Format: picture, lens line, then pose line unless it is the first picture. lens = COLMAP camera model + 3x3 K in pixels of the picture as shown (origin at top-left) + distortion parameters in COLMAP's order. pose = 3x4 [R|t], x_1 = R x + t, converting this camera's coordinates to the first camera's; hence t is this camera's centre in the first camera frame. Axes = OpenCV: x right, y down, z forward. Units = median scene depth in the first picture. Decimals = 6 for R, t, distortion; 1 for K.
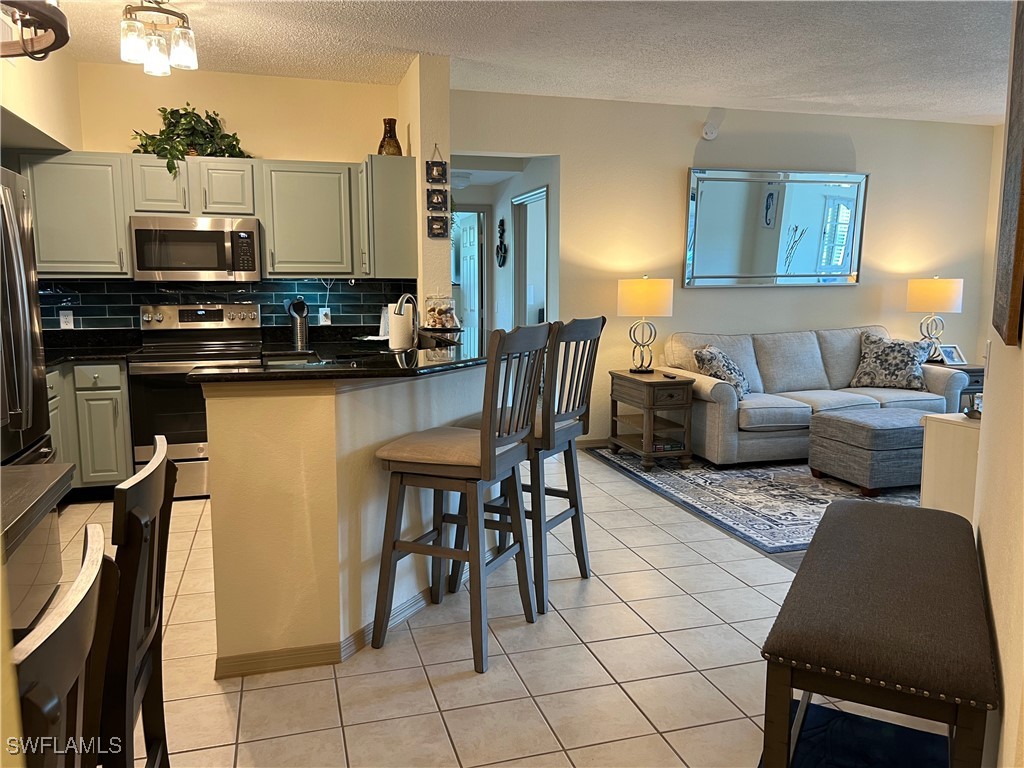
lens RADIAL K [[775.8, 0, 510.0], [0, 775.8, 384.3], [0, 0, 1]] dist [0.008136, -0.000582]
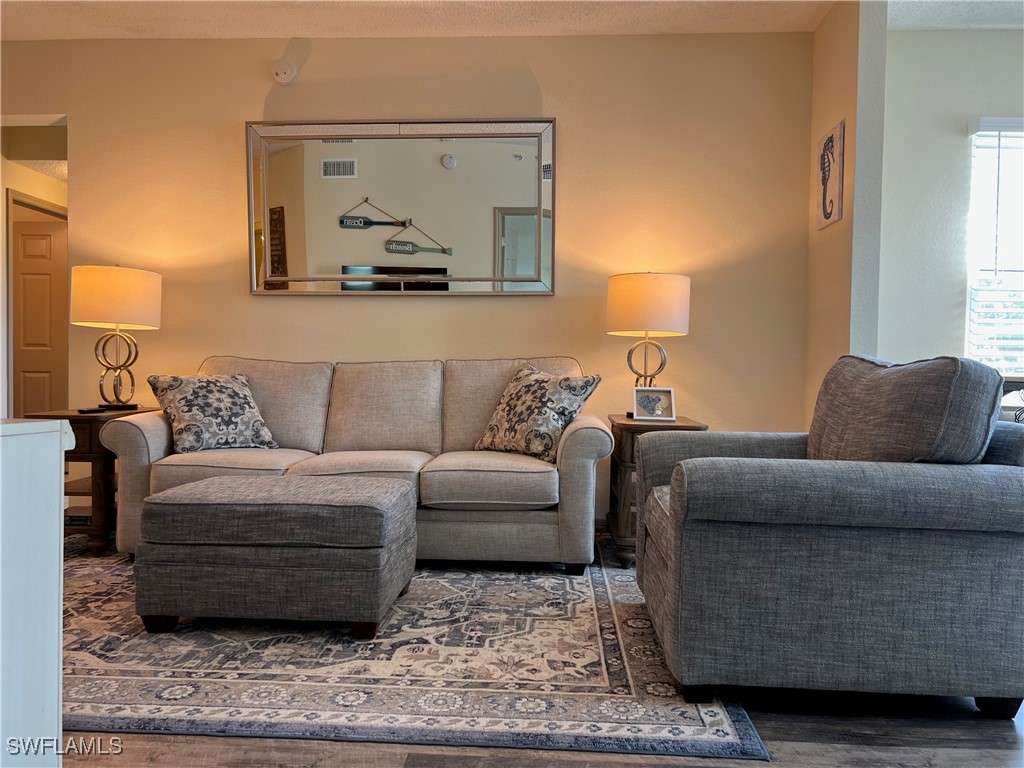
lens RADIAL K [[775.8, 0, 512.5], [0, 775.8, 384.7], [0, 0, 1]] dist [0.008136, -0.000582]
pose [[0.939225, 0.017377, -0.342862, 0.849197], [-0.057413, 0.992603, -0.106970, 0.020013], [0.338467, 0.120154, 0.933276, 0.554833]]
